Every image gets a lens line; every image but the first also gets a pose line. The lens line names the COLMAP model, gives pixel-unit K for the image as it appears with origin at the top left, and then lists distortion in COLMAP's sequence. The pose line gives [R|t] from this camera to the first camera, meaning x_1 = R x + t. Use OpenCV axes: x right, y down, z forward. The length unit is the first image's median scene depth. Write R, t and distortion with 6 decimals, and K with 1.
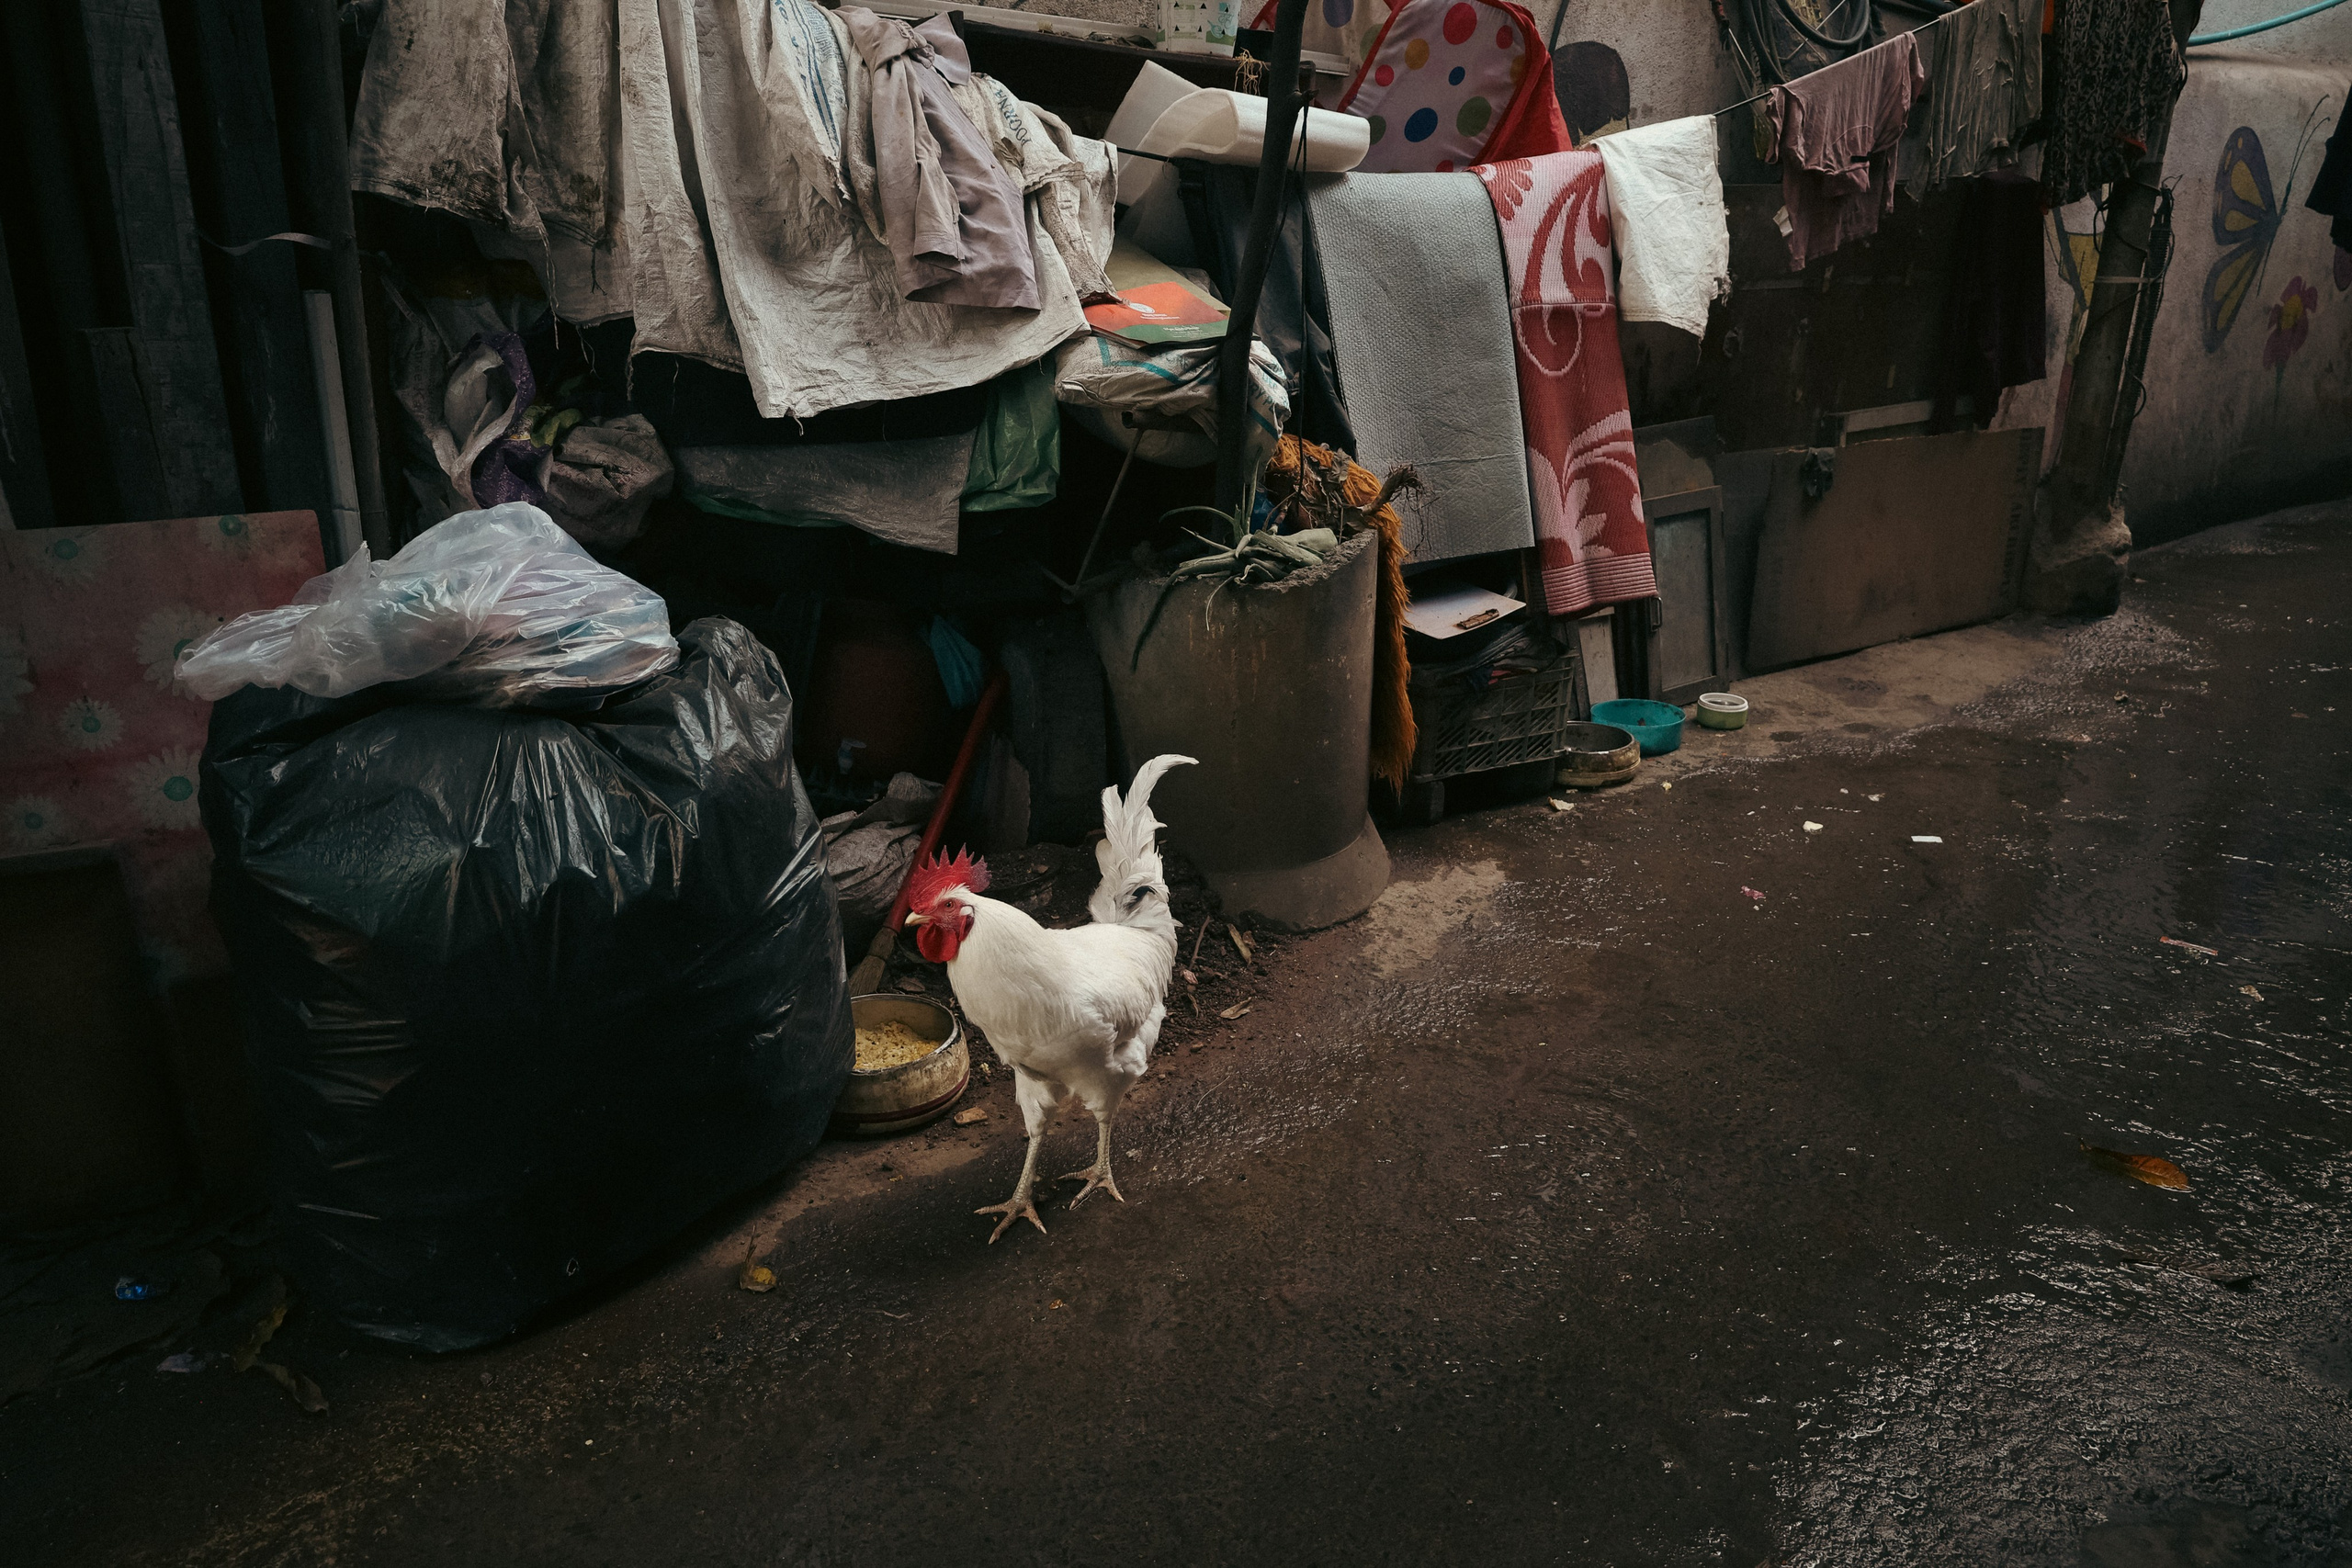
lens RADIAL K [[1665.8, 0, 1176.0], [0, 1665.8, 784.0], [0, 0, 1]] dist [-0.007473, -0.000955]
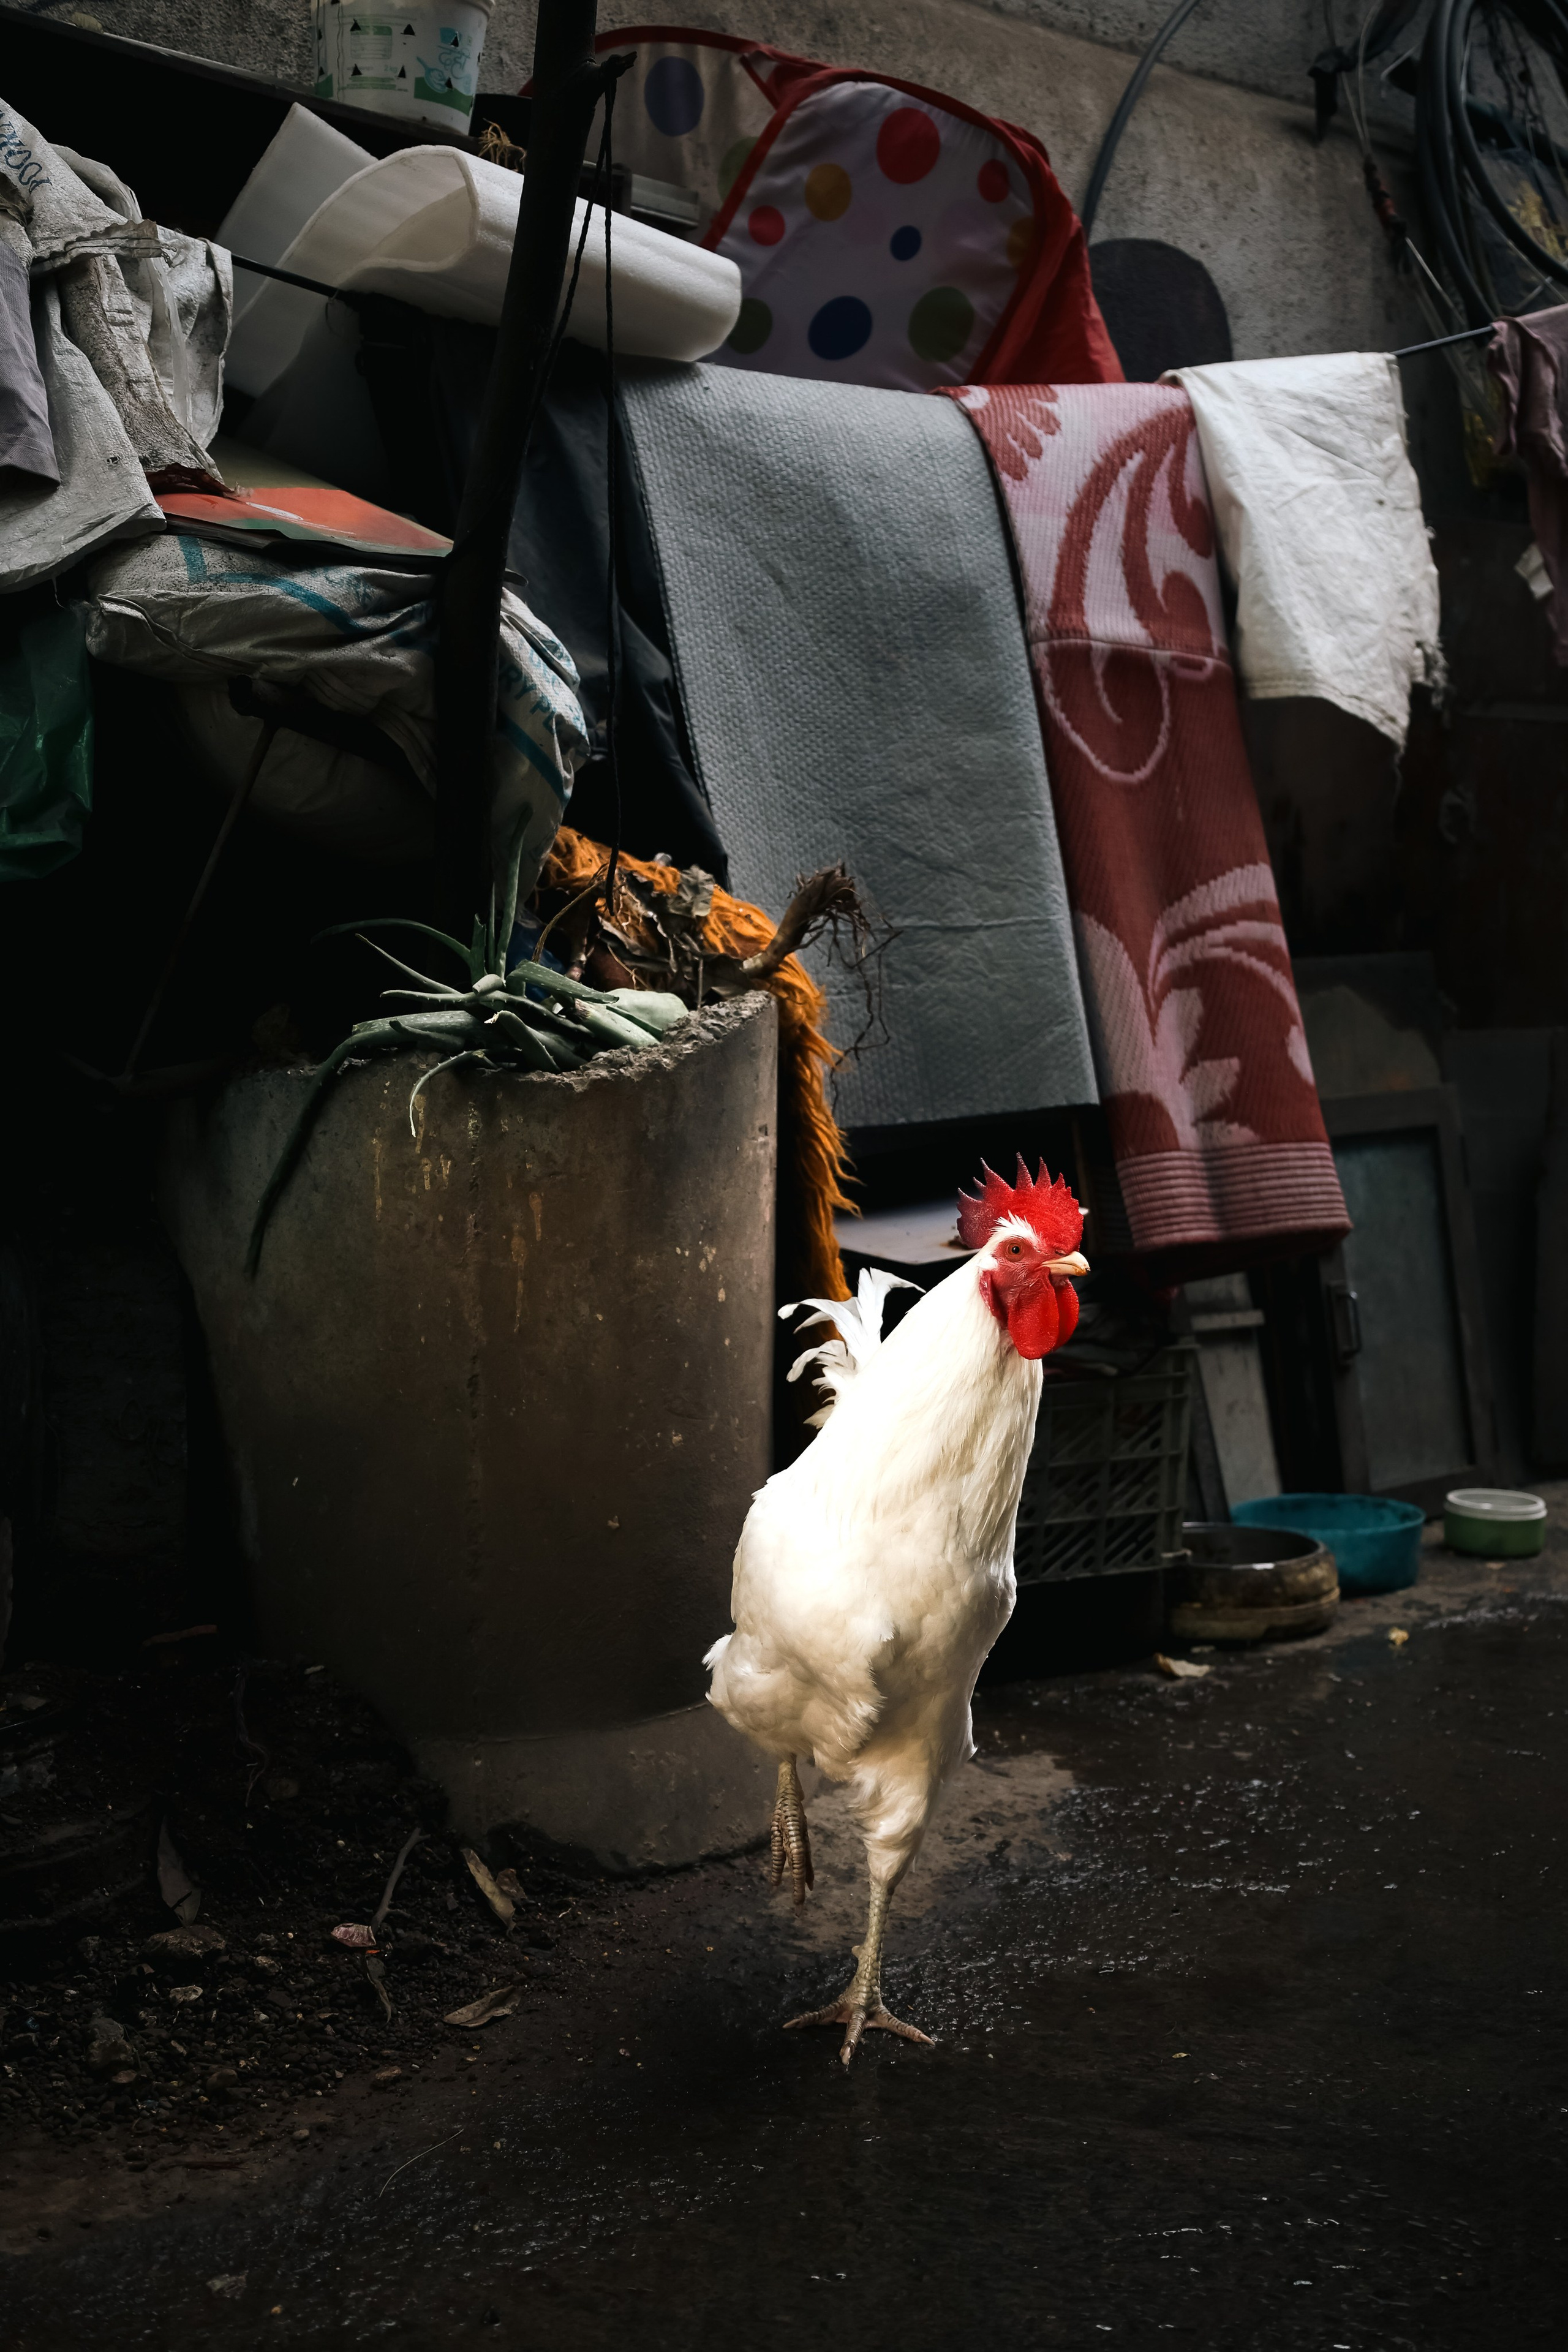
lens RADIAL K [[3313.2, 0, 784.0], [0, 3313.2, 1176.0], [0, 0, 1]] dist [0.003498, 0.047108]
pose [[0.992711, 0.003017, 0.120480, 0.008436], [0.027389, 0.967882, -0.249910, 0.118064], [-0.117365, 0.251389, 0.960744, 0.092256]]
